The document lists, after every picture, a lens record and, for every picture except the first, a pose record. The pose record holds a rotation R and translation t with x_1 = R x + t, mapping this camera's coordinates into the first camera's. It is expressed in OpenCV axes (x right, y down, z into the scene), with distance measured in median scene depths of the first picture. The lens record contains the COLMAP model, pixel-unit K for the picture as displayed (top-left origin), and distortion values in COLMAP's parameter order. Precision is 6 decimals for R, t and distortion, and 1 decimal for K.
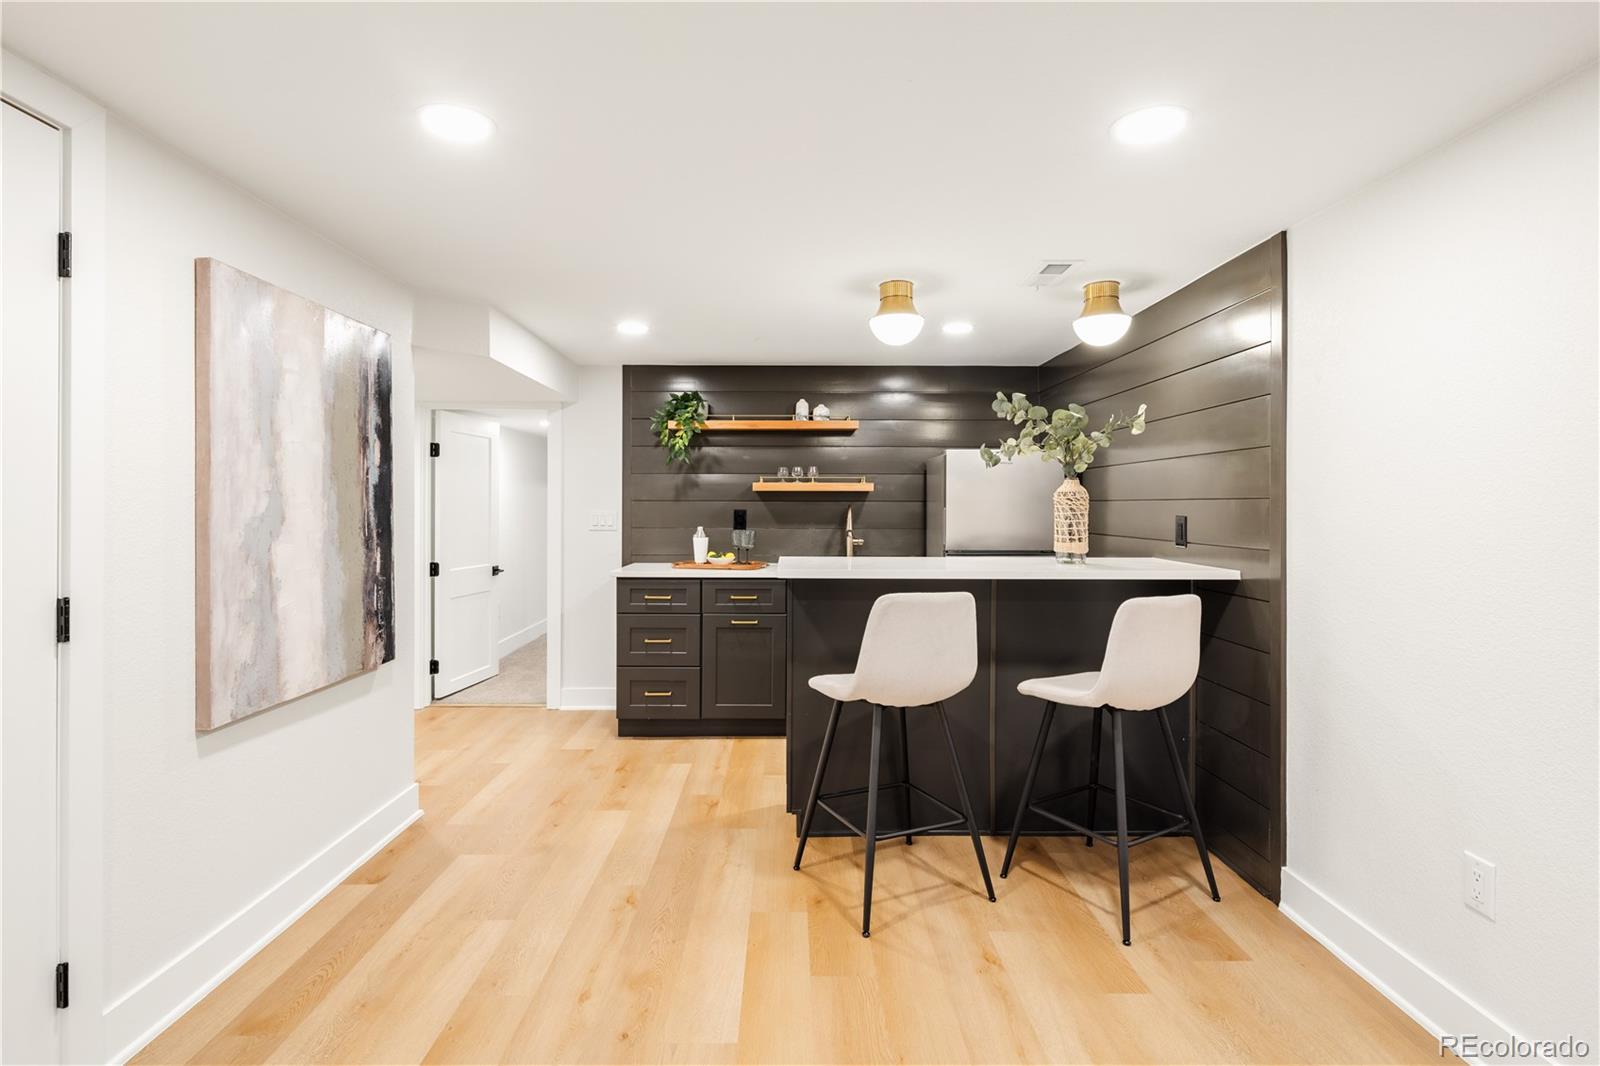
lens RADIAL K [[780.1, 0, 789.1], [0, 780.1, 508.4], [0, 0, 1]] dist [-0.000677, -0.001331]
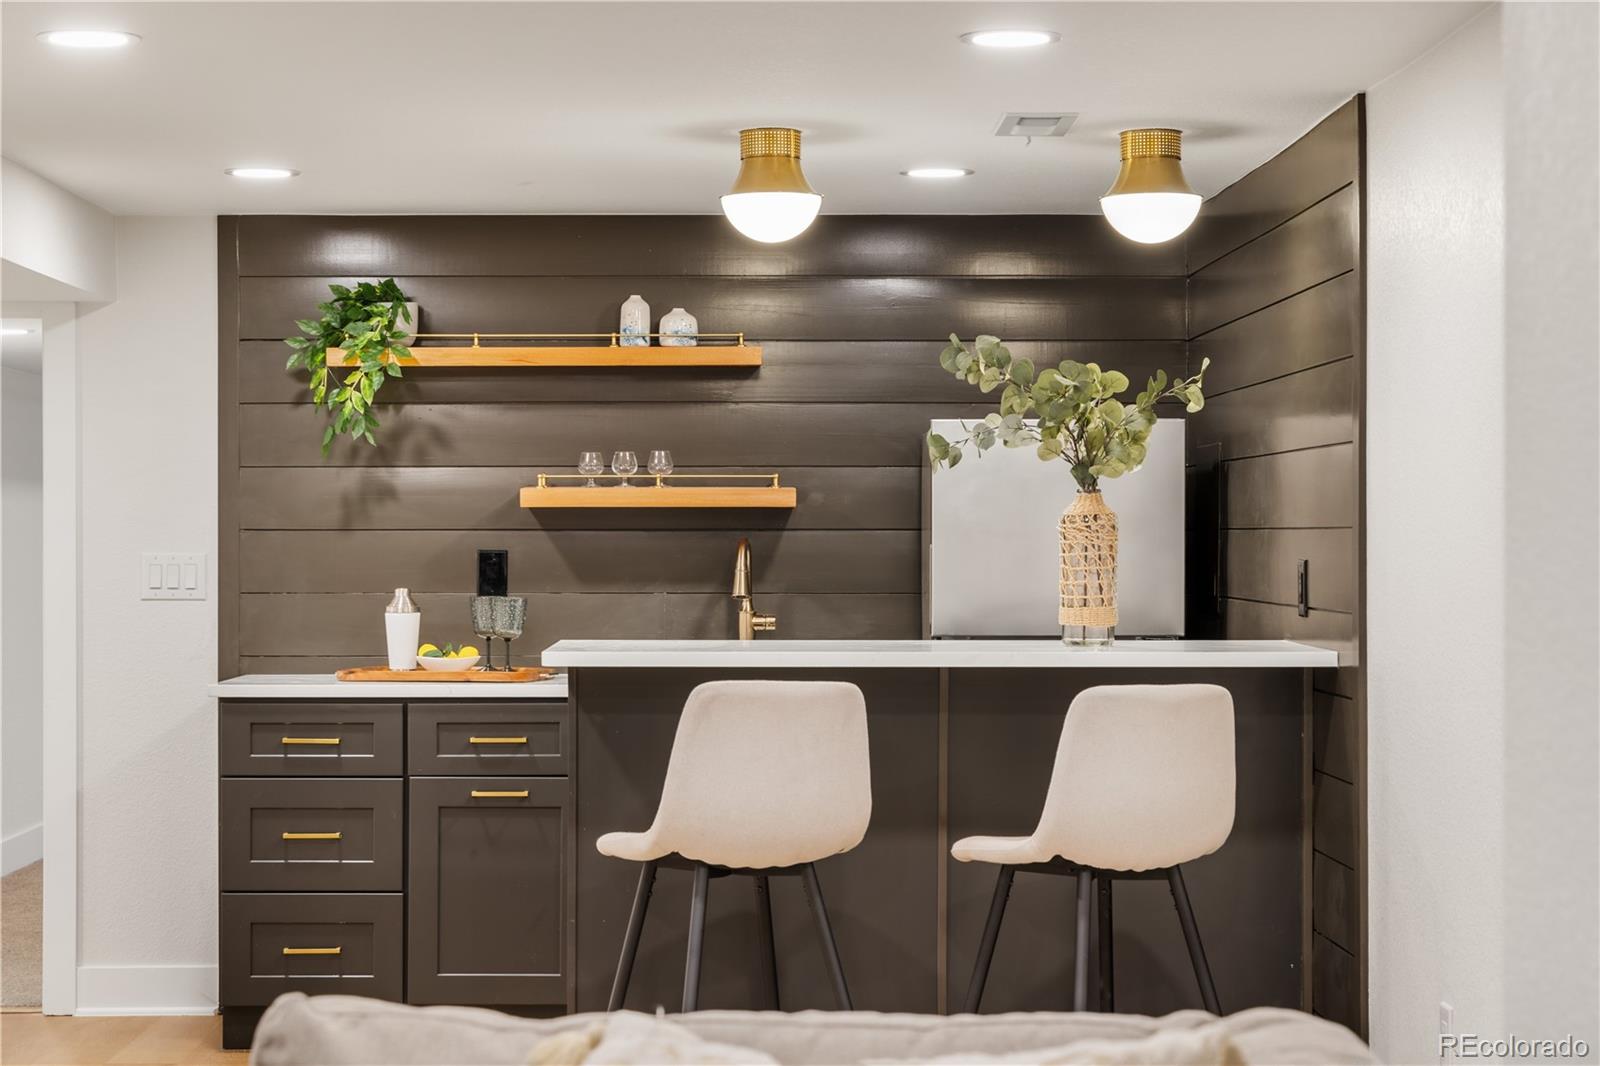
lens RADIAL K [[3237.1, 0, 800.0], [0, 3237.1, 533.0], [0, 0, 1]] dist [0.081874, -0.004130]
pose [[0.999816, -0.002689, 0.018979, 0.075589], [0.002764, 0.999988, -0.003974, -0.000325], [-0.018968, 0.004025, 0.999812, -0.823058]]
